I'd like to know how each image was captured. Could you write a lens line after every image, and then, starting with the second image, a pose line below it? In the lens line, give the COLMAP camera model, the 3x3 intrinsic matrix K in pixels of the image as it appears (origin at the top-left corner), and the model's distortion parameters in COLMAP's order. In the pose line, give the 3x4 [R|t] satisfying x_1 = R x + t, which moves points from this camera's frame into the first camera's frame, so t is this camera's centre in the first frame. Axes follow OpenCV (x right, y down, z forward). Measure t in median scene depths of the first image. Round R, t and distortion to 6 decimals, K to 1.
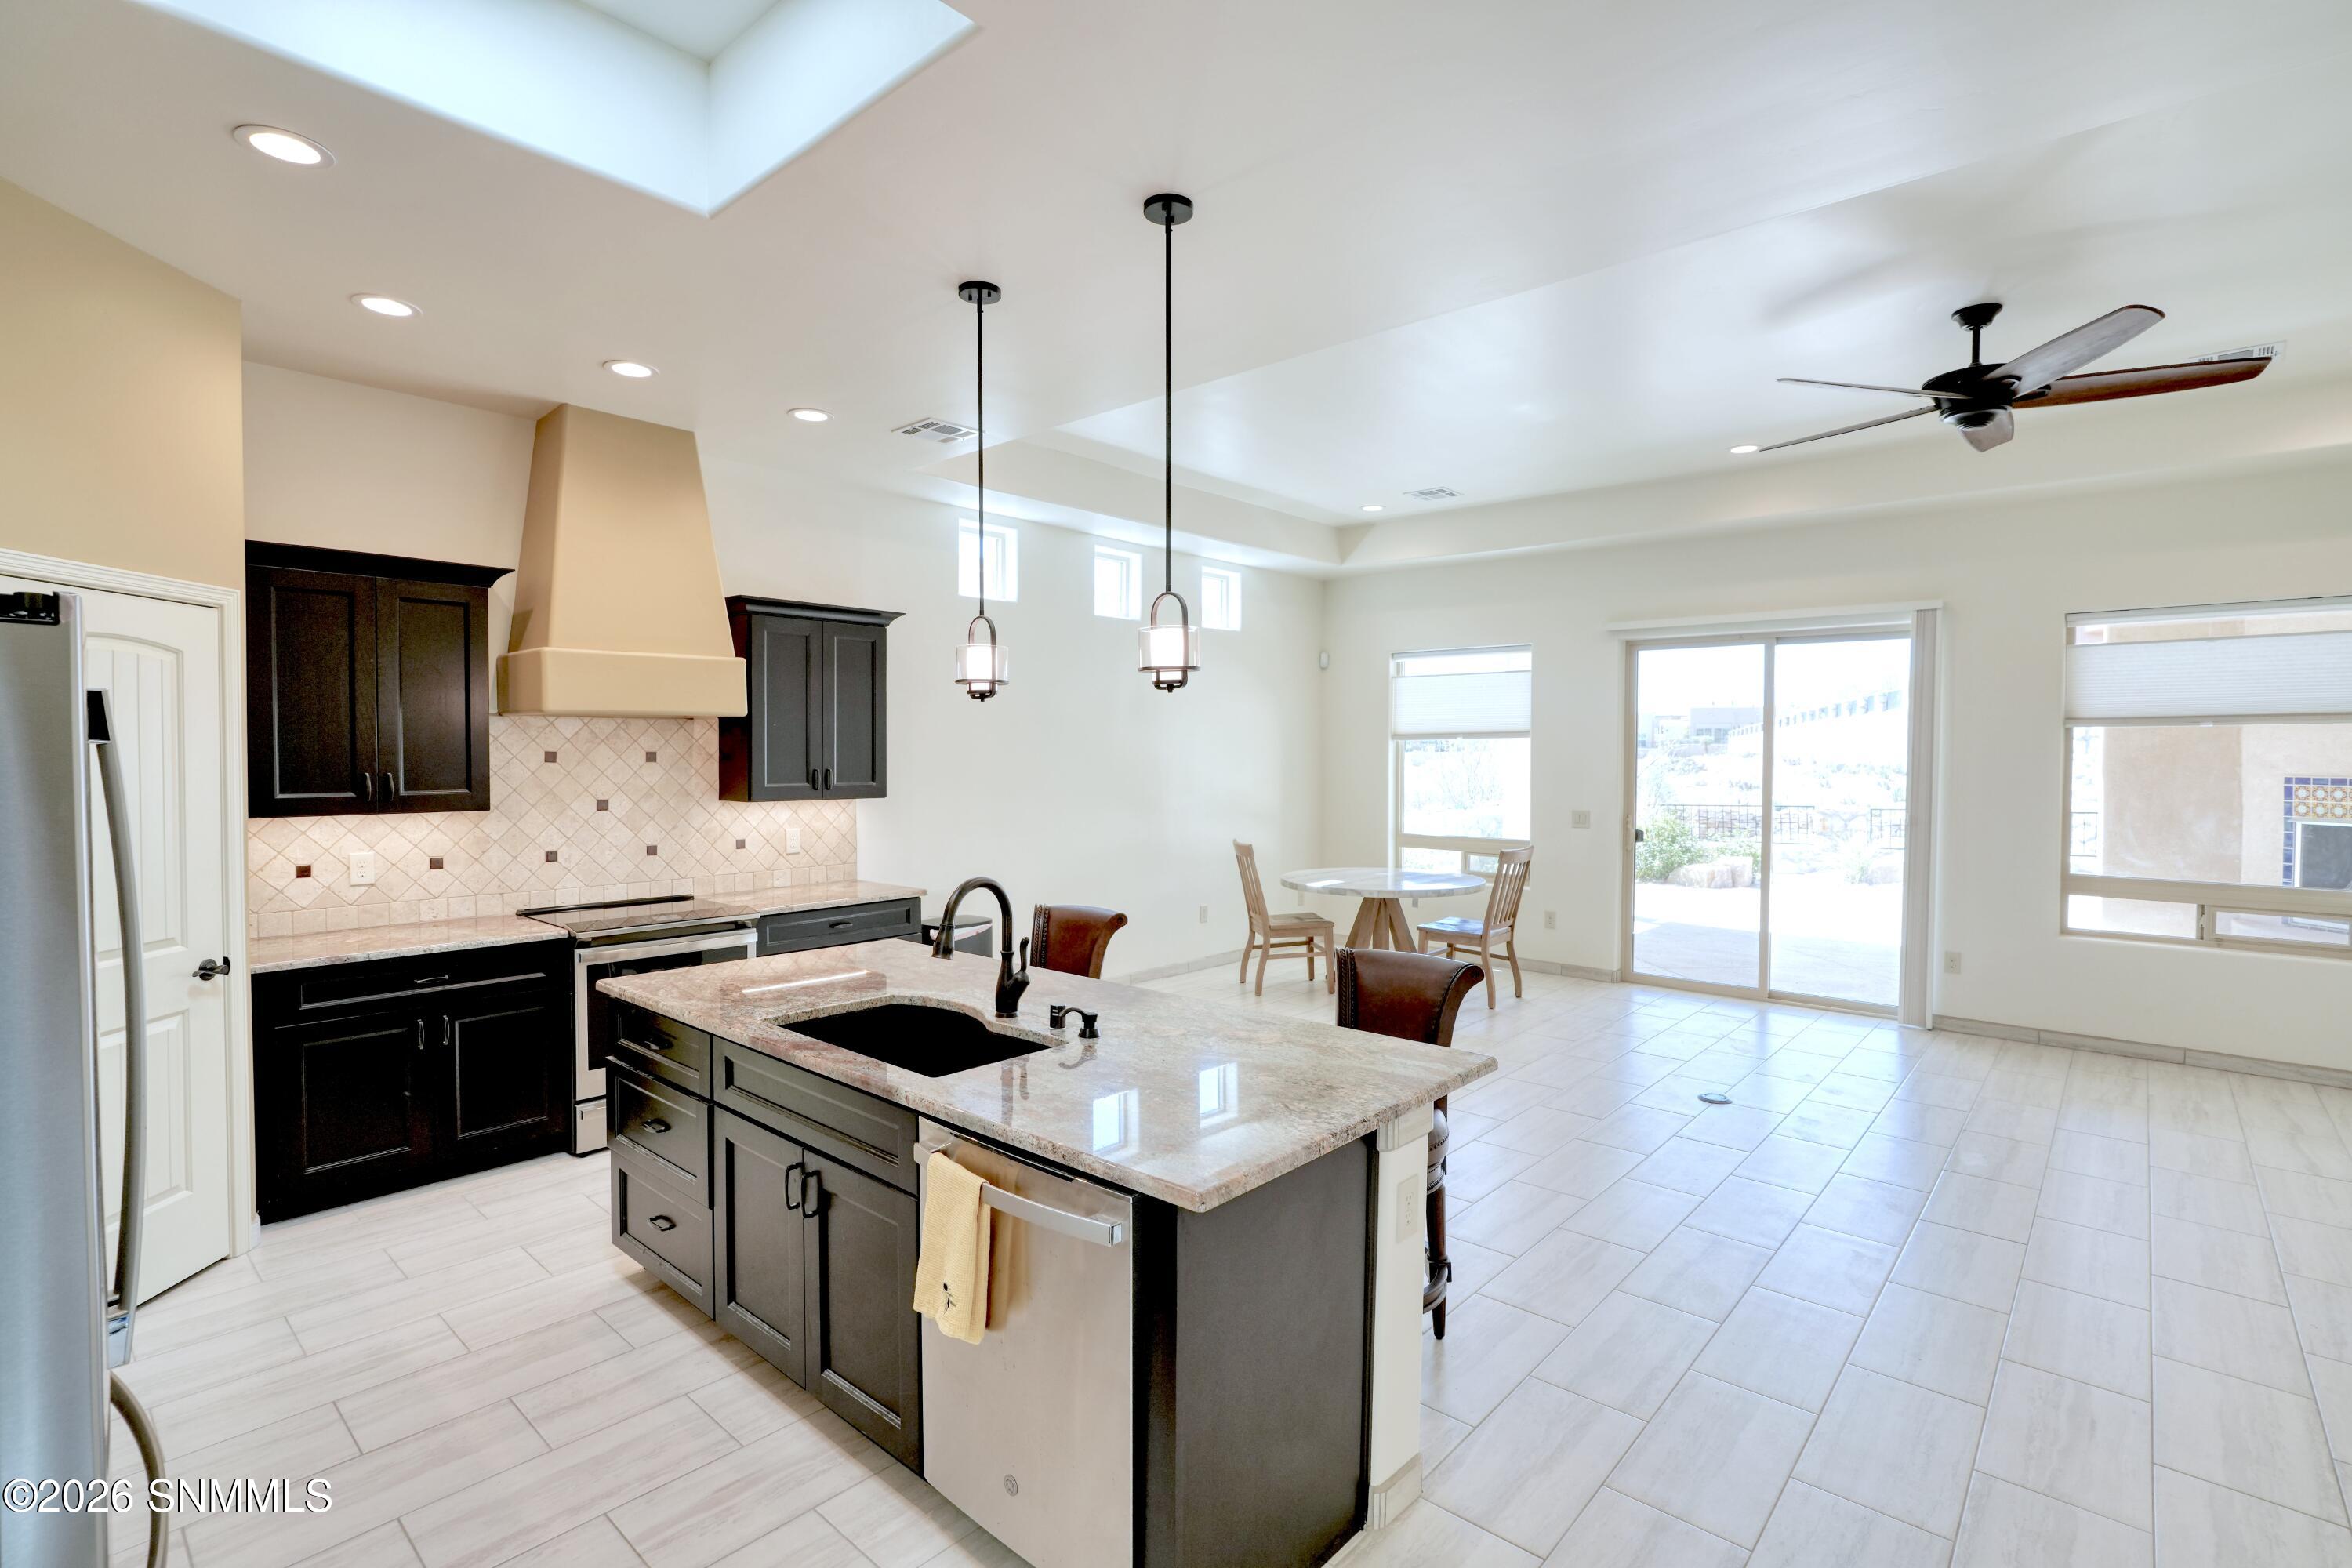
lens RADIAL K [[1102.1, 0, 1176.1], [0, 1102.1, 776.8], [0, 0, 1]] dist [-0.024752, 0.008296]
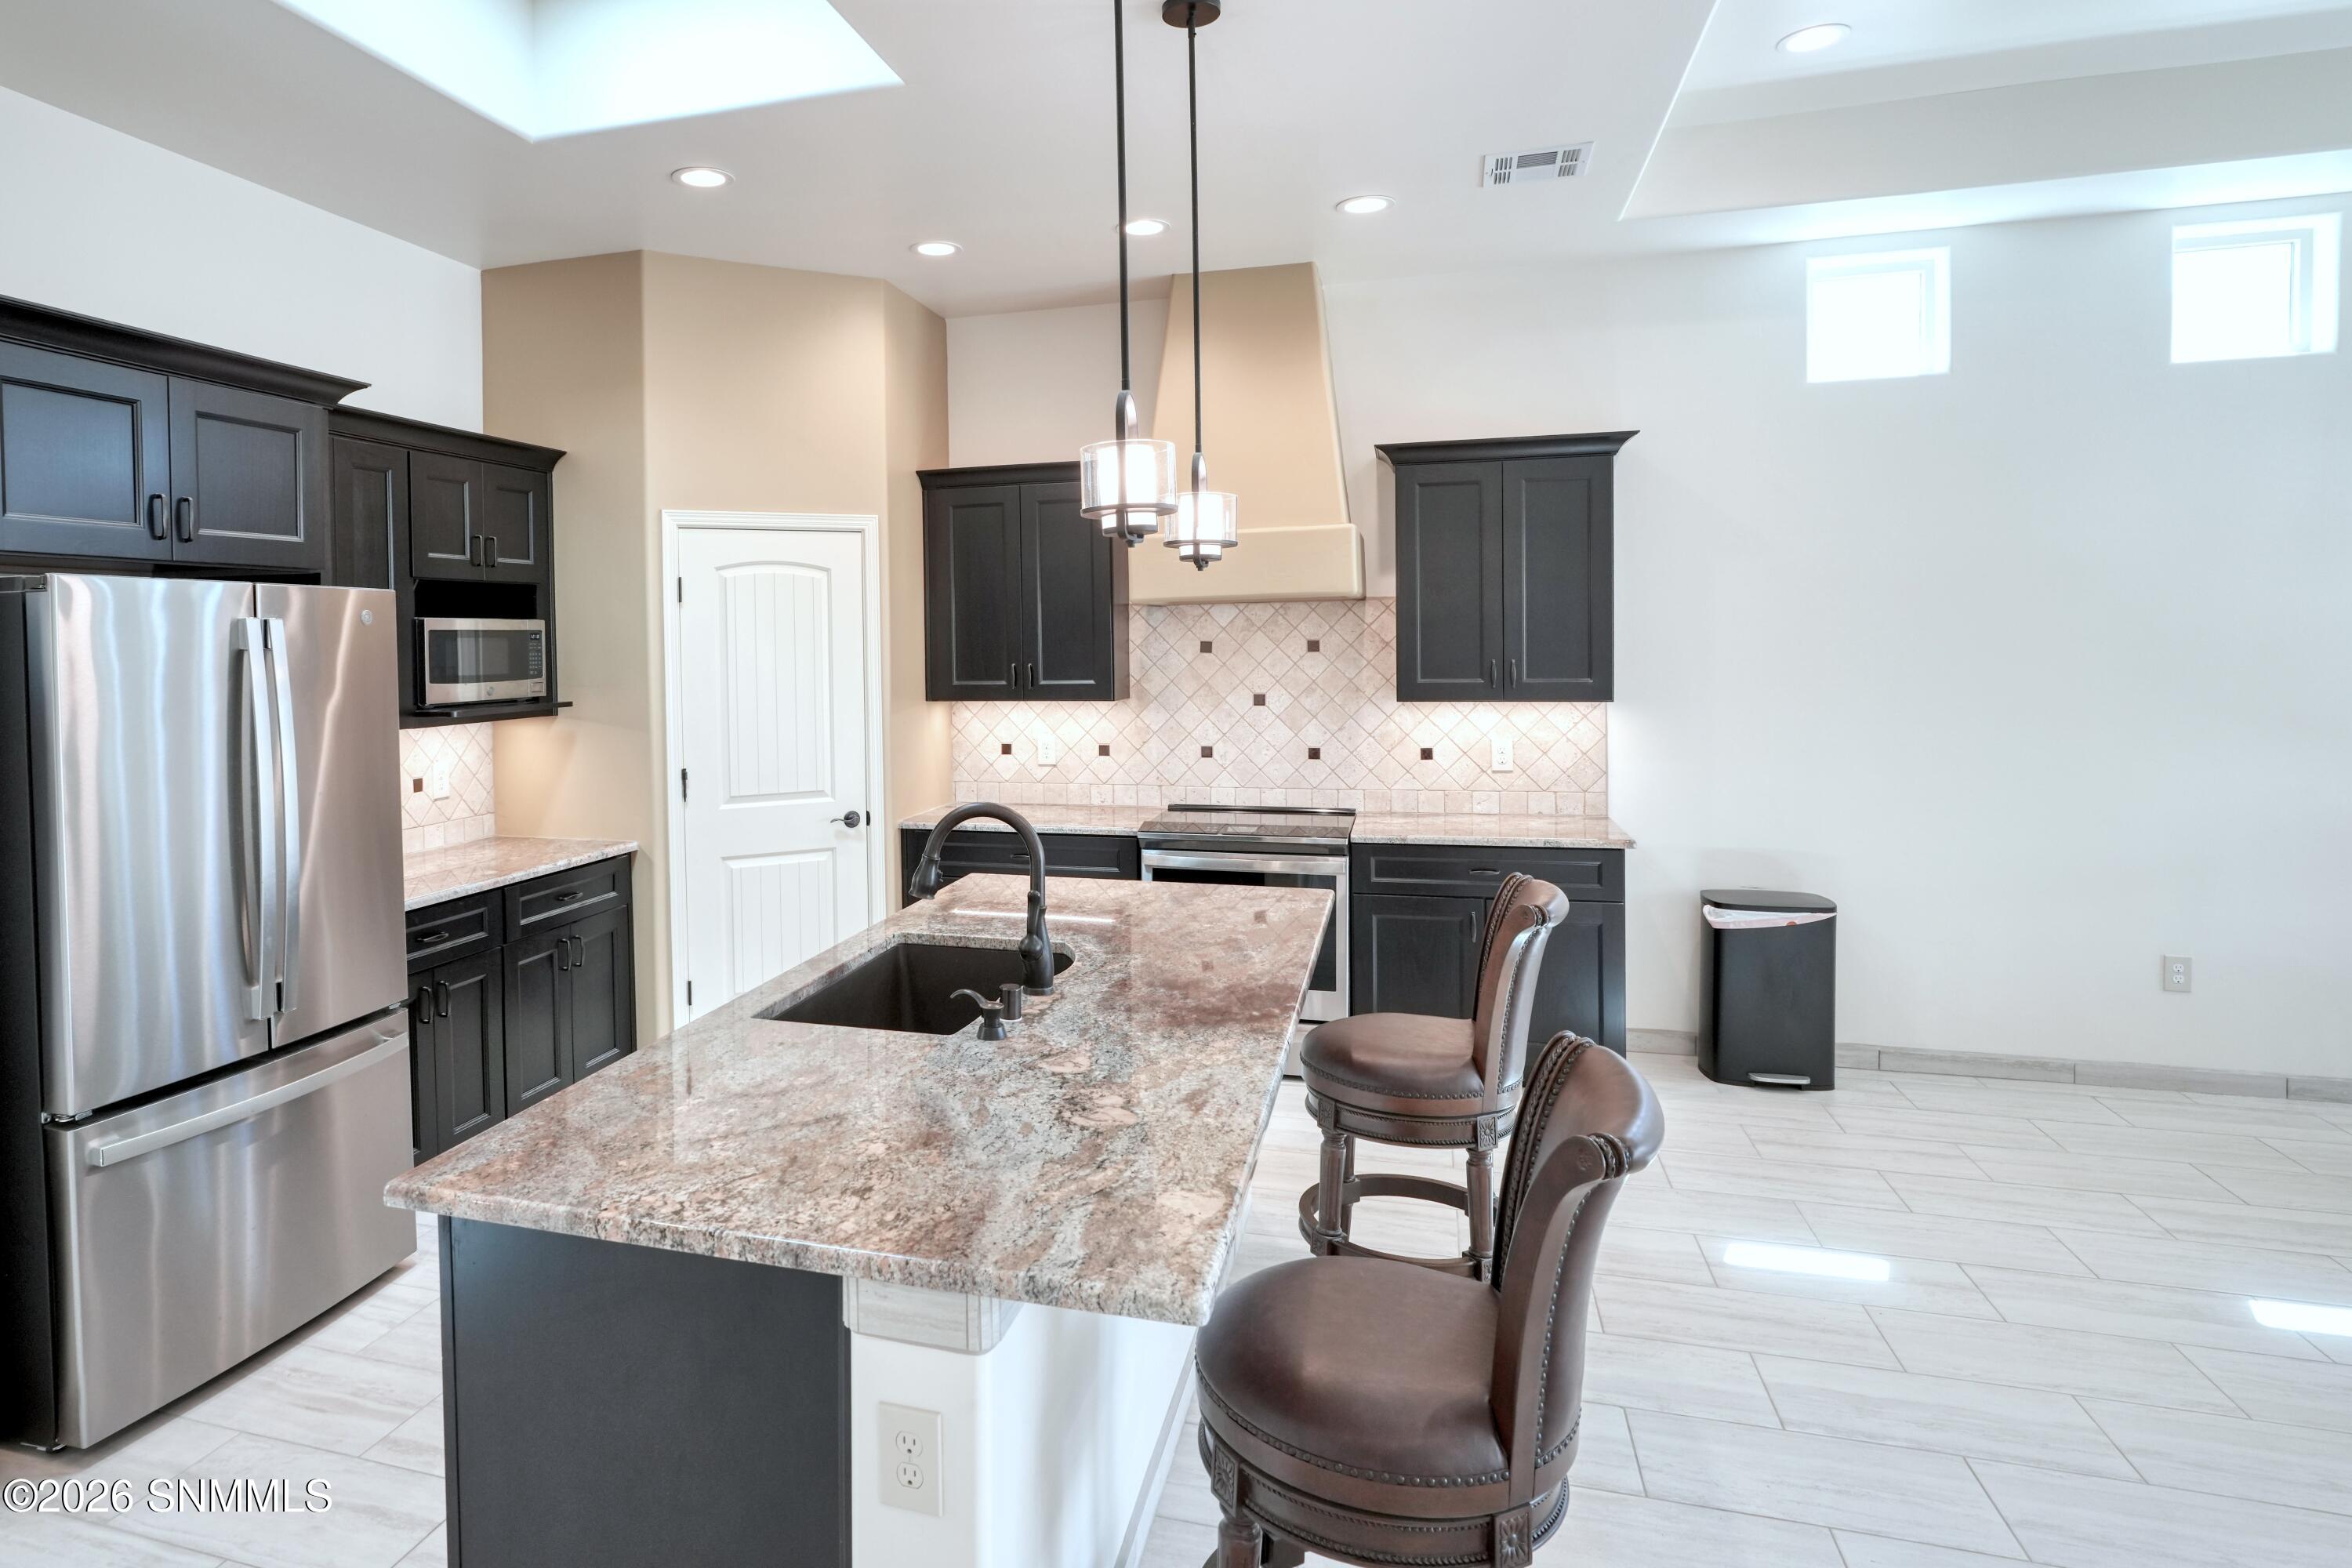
lens RADIAL K [[1327.7, 0, 1012.1], [0, 1327.7, 677.5], [0, 0, 1]] dist [-0.014977, 0.001375]
pose [[0.403814, 0.015628, -0.914708, 0.412139], [-0.005551, 0.999878, 0.014633, -0.007597], [0.914824, -0.000832, 0.403851, 0.378437]]
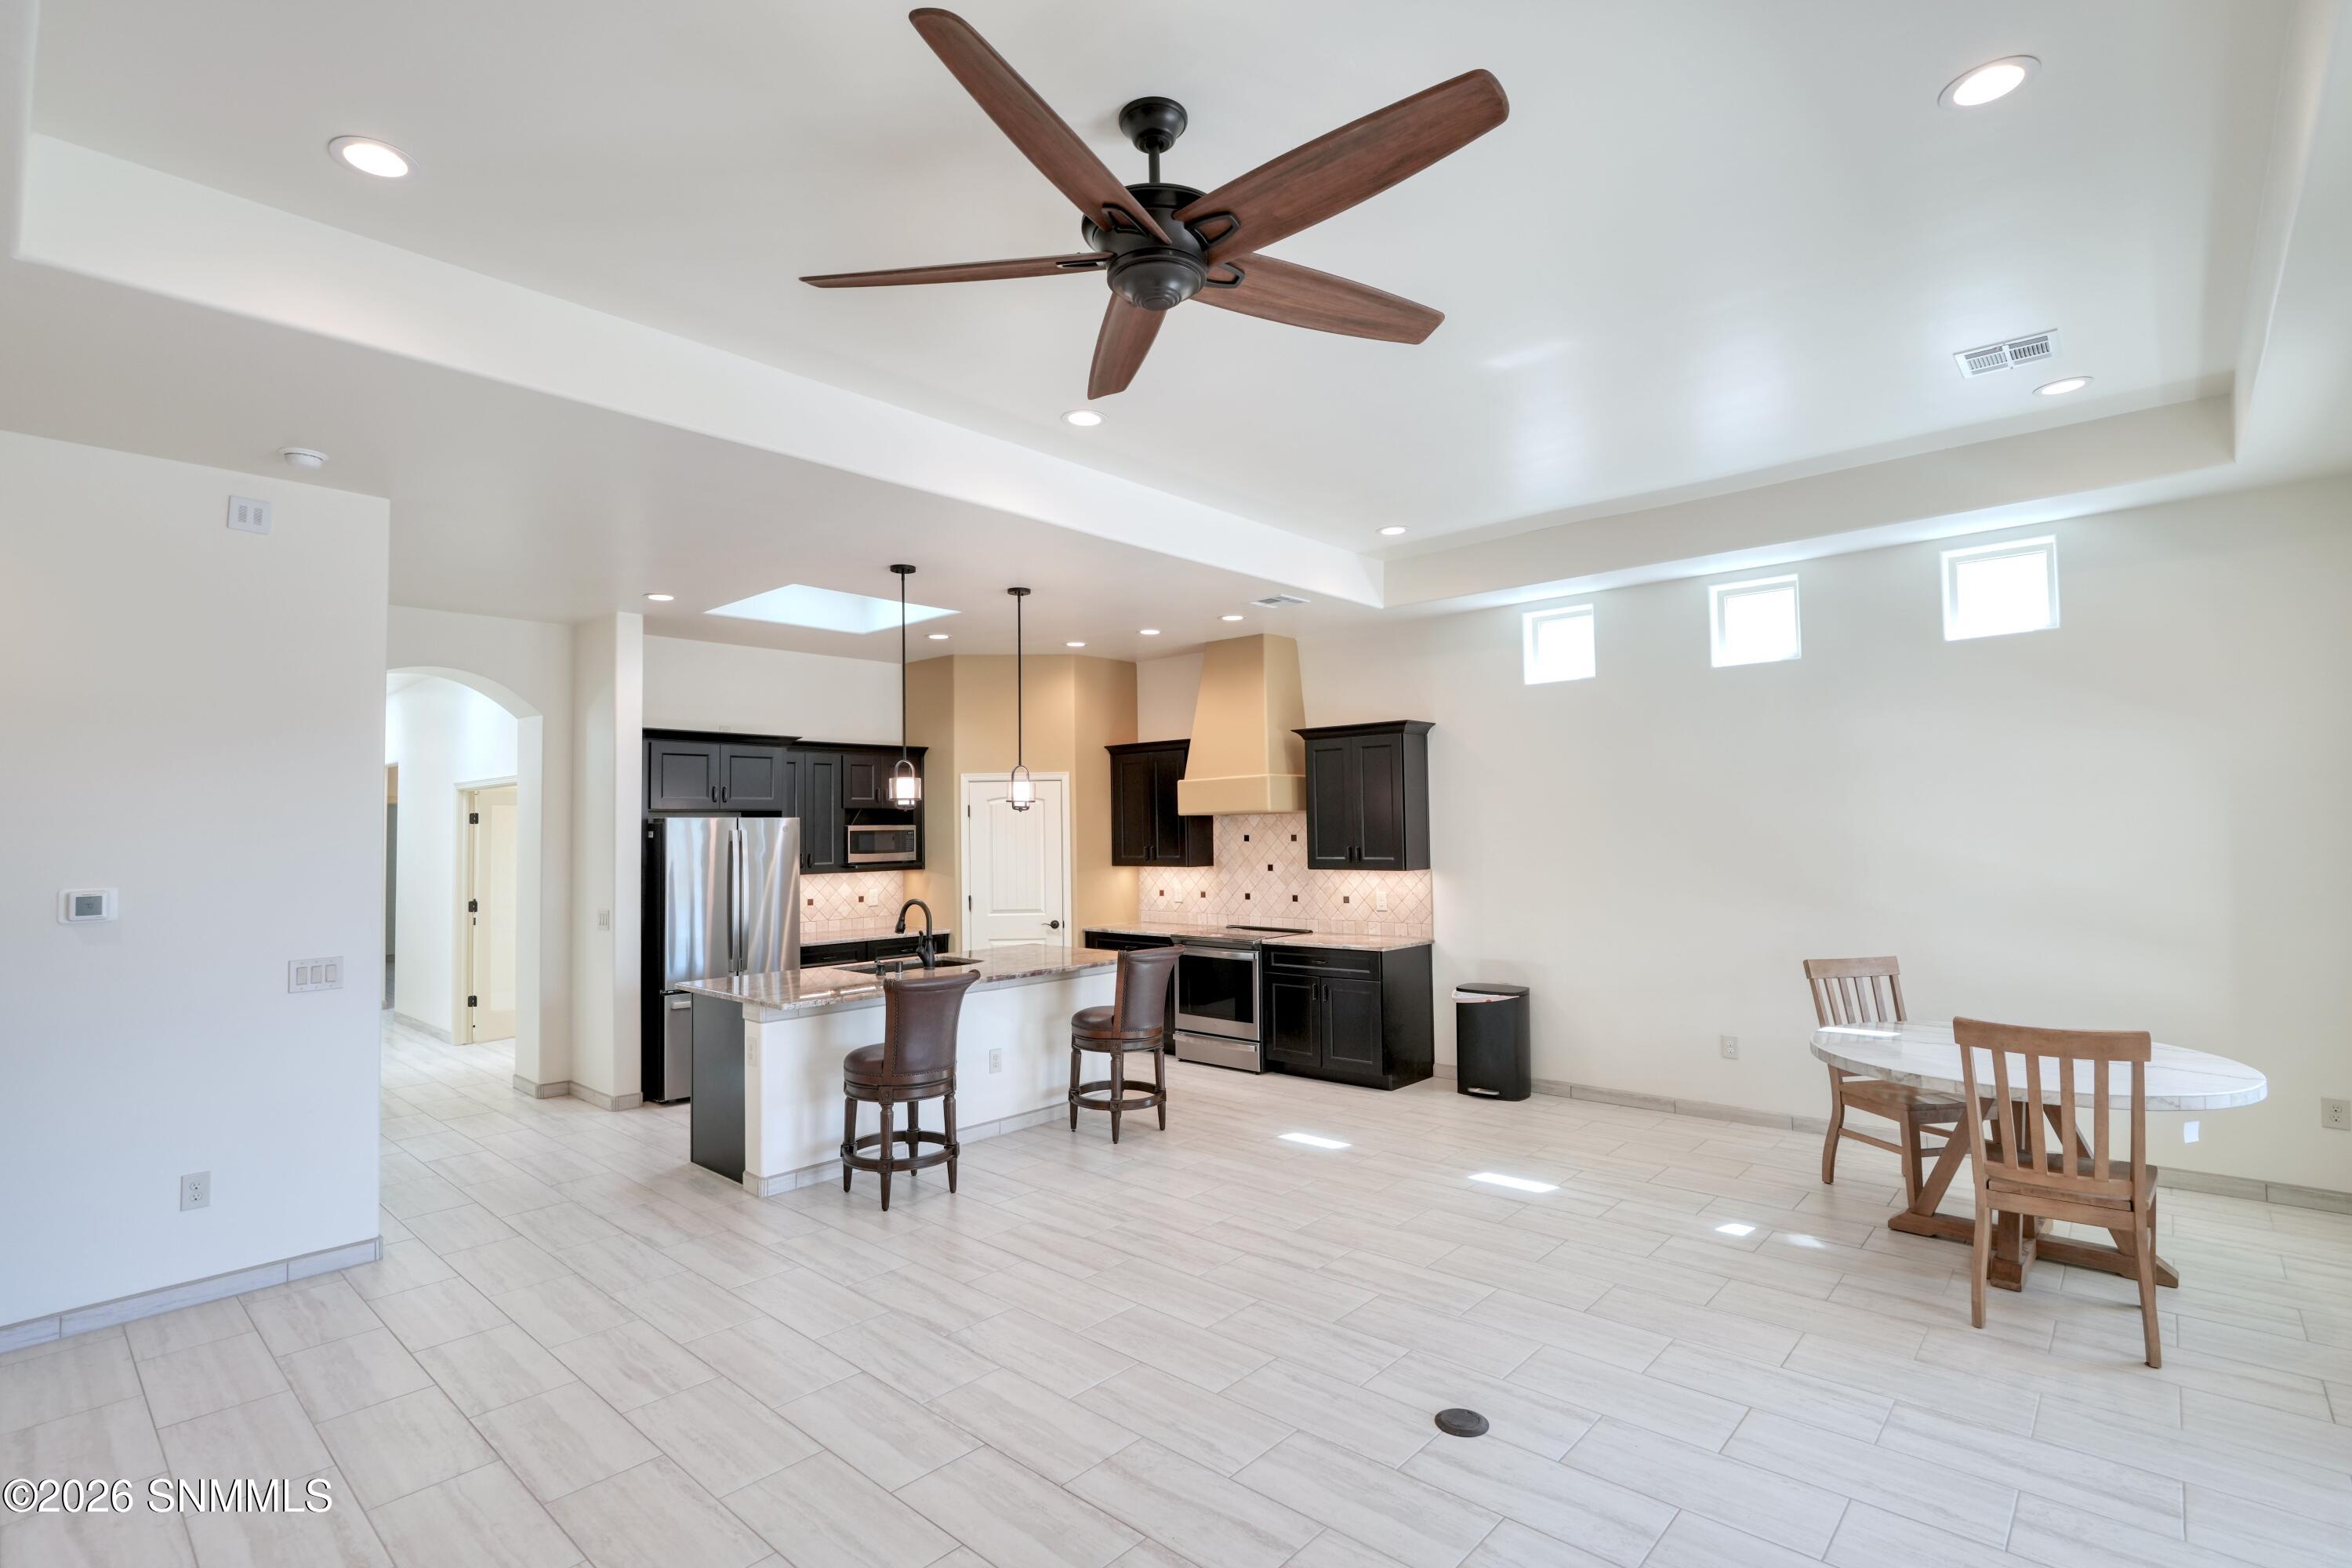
lens RADIAL K [[1120.6, 0, 1169.1], [0, 1120.6, 770.2], [0, 0, 1]] dist [-0.021921, 0.000611]
pose [[-0.016913, -0.056339, -0.998268, 1.187921], [-0.008345, 0.998384, -0.056205, -0.024670], [0.999822, 0.007380, -0.017355, 0.902683]]
